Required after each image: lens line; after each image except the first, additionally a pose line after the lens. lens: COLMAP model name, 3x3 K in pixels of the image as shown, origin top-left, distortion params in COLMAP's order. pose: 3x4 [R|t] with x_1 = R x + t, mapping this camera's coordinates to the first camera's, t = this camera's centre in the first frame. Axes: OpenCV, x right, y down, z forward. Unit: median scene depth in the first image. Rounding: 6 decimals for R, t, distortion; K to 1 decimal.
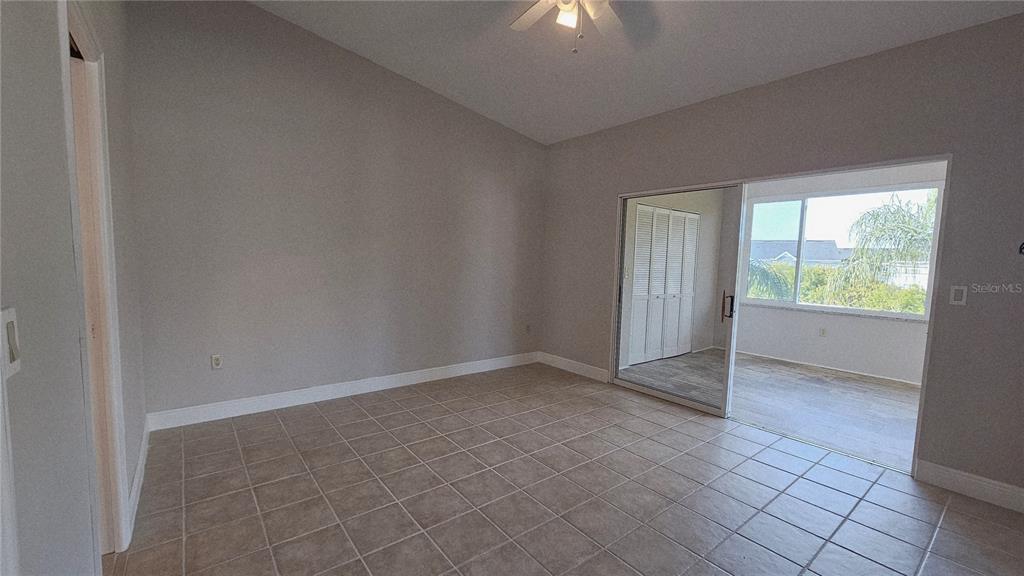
lens RADIAL K [[419.5, 0, 514.6], [0, 419.5, 290.6], [0, 0, 1]] dist [-0.005090, 0.001731]
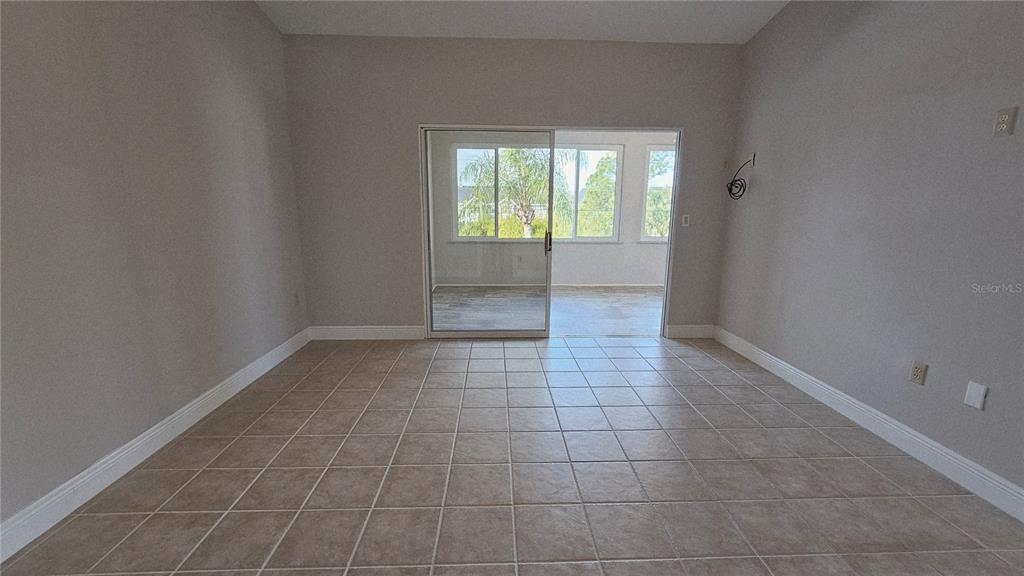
lens RADIAL K [[419.5, 0, 511.7], [0, 419.5, 292.2], [0, 0, 1]] dist [-0.005090, 0.001731]
pose [[0.591925, -0.178165, 0.786054, -0.467931], [0.071533, 0.983026, 0.168944, -0.026780], [-0.802812, -0.043774, 0.594623, 0.396320]]
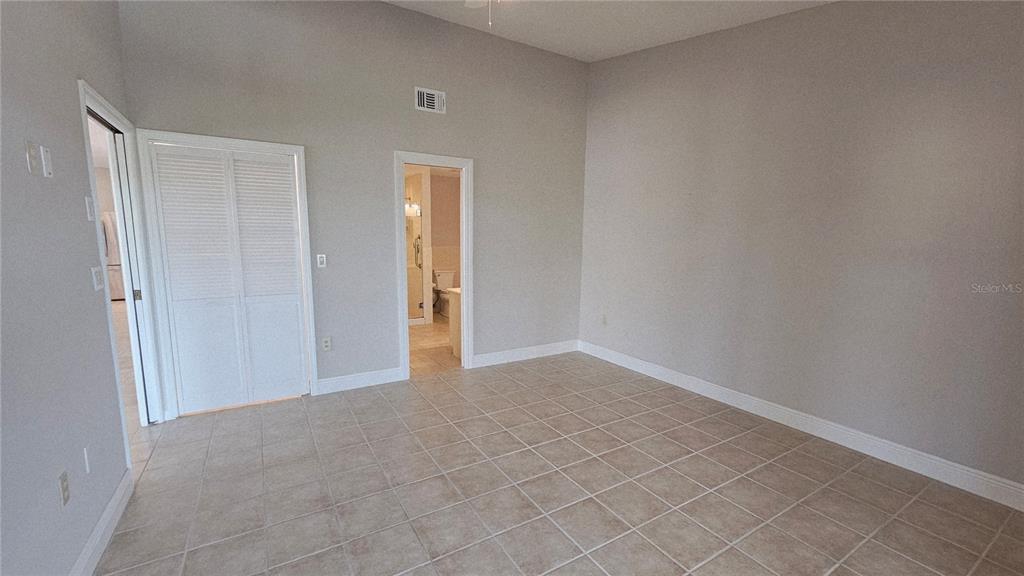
lens RADIAL K [[419.5, 0, 513.0], [0, 419.5, 292.4], [0, 0, 1]] dist [-0.005090, 0.001731]
pose [[-0.124409, 0.105658, -0.986589, 0.703060], [-0.094290, 0.988556, 0.117759, -0.062827], [0.987741, 0.107676, -0.113022, 0.766081]]
